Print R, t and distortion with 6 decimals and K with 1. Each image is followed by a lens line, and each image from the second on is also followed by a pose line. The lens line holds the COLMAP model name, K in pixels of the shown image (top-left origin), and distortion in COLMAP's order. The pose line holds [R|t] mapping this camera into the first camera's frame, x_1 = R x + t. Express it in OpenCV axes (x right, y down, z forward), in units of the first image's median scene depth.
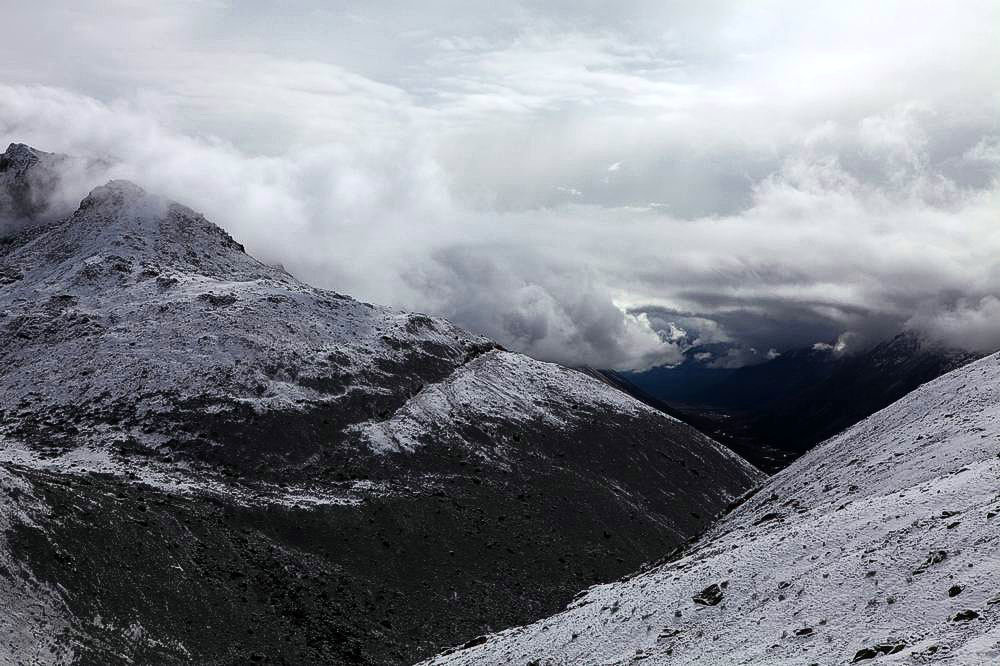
lens RADIAL K [[1631.4, 0, 521.7], [0, 1631.4, 332.6], [0, 0, 1]] dist [0.092986, 0.036634]
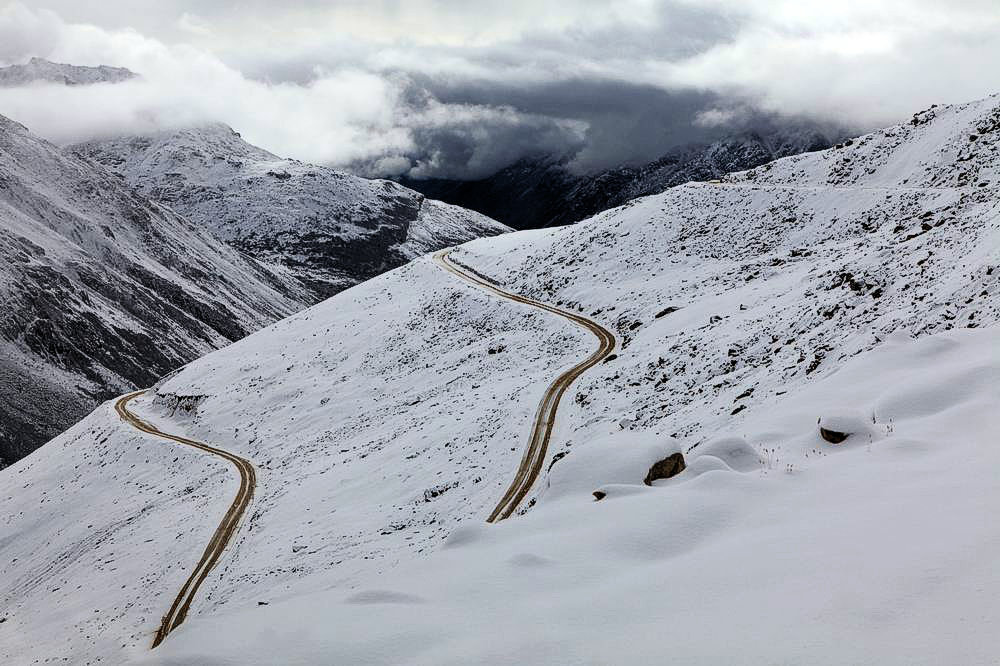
lens RADIAL K [[1639.6, 0, 500.0], [0, 1639.6, 333.0], [0, 0, 1]] dist [0.069759, 0.303429]
pose [[0.965935, -0.049373, 0.254031, -0.452866], [0.017162, 0.991692, 0.127487, -0.080192], [-0.258215, -0.118785, 0.958757, -0.826072]]
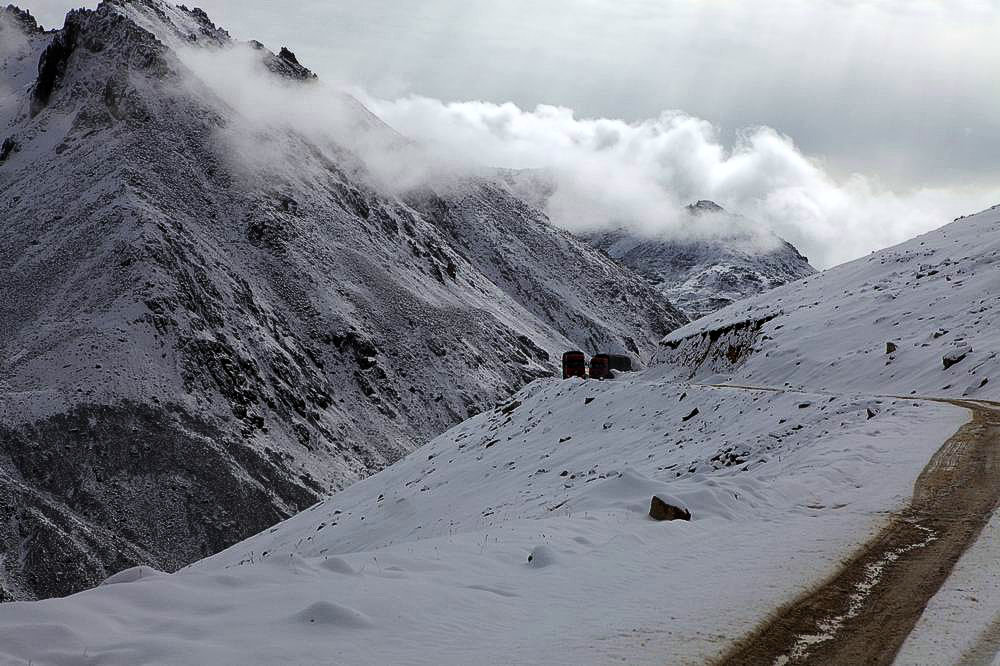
lens RADIAL K [[1929.0, 0, 500.0], [0, 1929.0, 333.0], [0, 0, 1]] dist [0.345422, 0.112100]
pose [[0.997872, 0.045859, -0.046360, -0.442787], [-0.044604, 0.998619, 0.027753, -0.035057], [0.047569, -0.025626, 0.998539, -0.666817]]
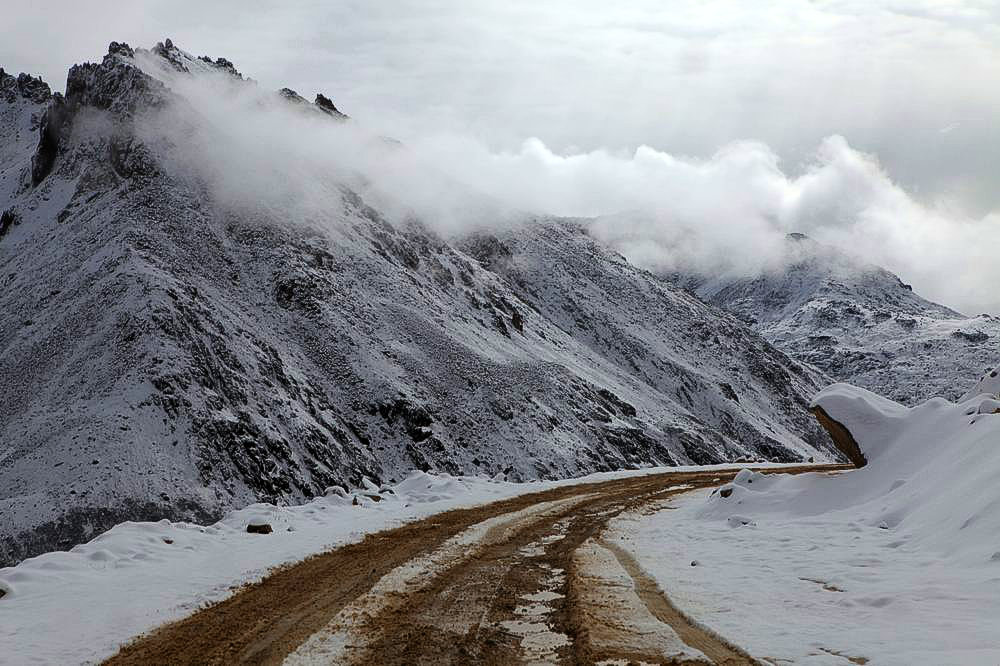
lens RADIAL K [[1918.5, 0, 500.0], [0, 1918.5, 333.0], [0, 0, 1]] dist [0.211880, -0.034954]
pose [[0.995185, -0.030755, -0.093061, -0.442550], [0.030385, 0.999524, -0.005395, -0.028403], [0.093182, 0.002542, 0.995646, -0.527525]]
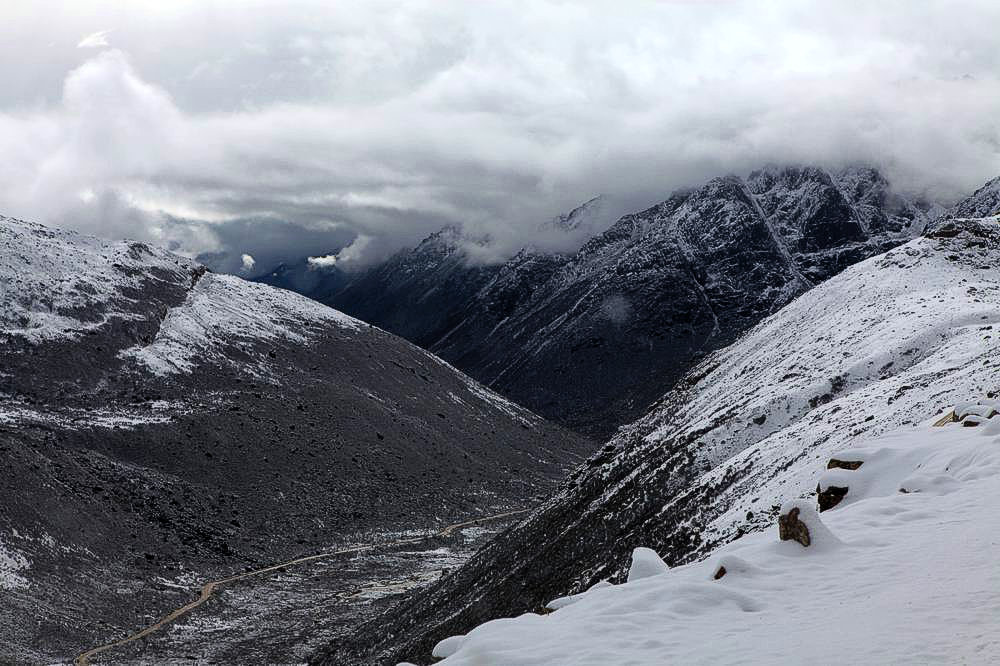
lens RADIAL K [[1881.4, 0, 509.0], [0, 1881.4, 336.4], [0, 0, 1]] dist [0.194168, -0.007997]
pose [[0.952837, -0.050984, 0.299171, -0.223919], [0.035343, 0.997722, 0.057467, -0.012700], [-0.301419, -0.044184, 0.952468, -0.217371]]
